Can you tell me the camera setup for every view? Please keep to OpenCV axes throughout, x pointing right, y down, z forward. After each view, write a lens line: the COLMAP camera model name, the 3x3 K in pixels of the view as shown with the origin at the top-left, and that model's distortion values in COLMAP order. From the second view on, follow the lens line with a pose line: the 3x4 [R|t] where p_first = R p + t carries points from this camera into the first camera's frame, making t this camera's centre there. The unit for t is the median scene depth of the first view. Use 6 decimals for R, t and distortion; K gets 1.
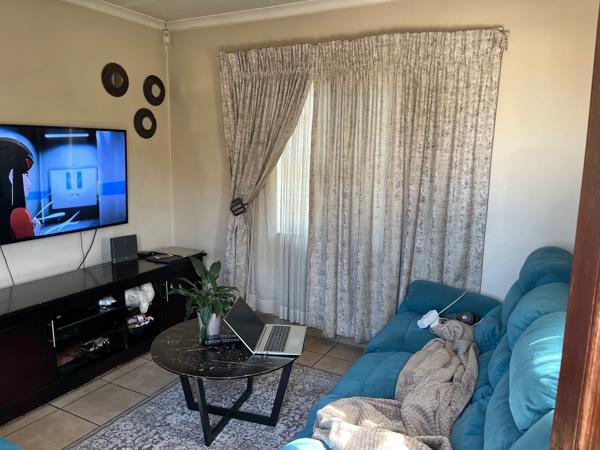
lens RADIAL K [[460.0, 0, 300.8], [0, 460.0, 228.2], [0, 0, 1]] dist [0.062323, -0.075447]
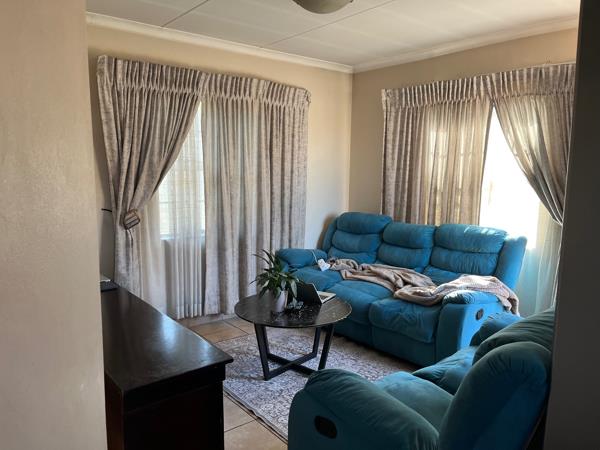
lens RADIAL K [[460.0, 0, 300.8], [0, 460.0, 228.2], [0, 0, 1]] dist [0.062323, -0.075447]
pose [[0.381889, -0.126852, 0.915461, -1.029202], [0.156900, 0.985056, 0.071044, -0.048314], [-0.910793, 0.116504, 0.396085, 0.349164]]
